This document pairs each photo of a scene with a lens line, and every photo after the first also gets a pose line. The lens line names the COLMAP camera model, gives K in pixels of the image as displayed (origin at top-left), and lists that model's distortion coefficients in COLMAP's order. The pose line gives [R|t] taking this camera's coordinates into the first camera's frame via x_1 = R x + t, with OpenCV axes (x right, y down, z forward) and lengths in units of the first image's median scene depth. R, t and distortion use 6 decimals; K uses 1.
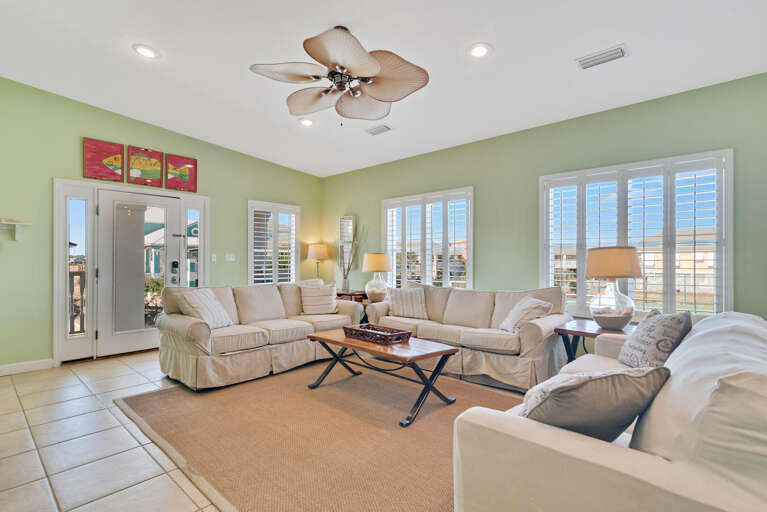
lens RADIAL K [[386.7, 0, 384.7], [0, 386.7, 259.4], [0, 0, 1]] dist [0.001286, 0.000193]
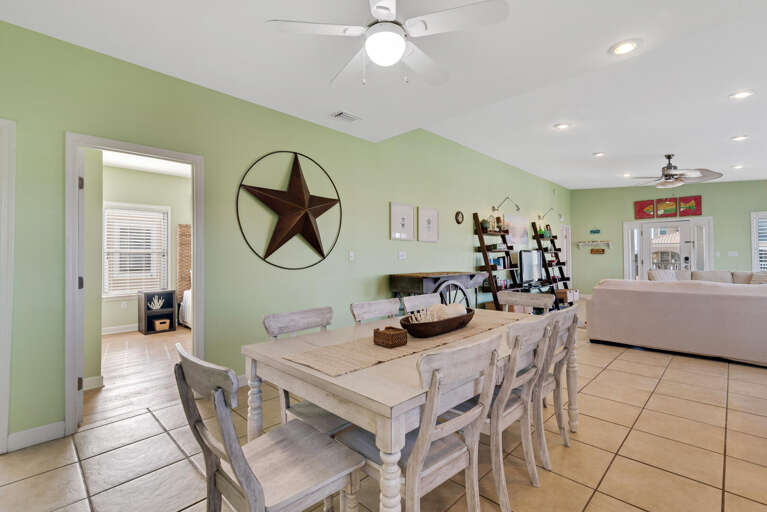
lens RADIAL K [[351.6, 0, 386.2], [0, 351.6, 254.2], [0, 0, 1]] dist [0.005675, -0.000092]
pose [[-0.028638, -0.015946, -0.999463, 1.148897], [0.009841, 0.999820, -0.016234, 0.006969], [0.999541, -0.010301, -0.028476, -0.337707]]
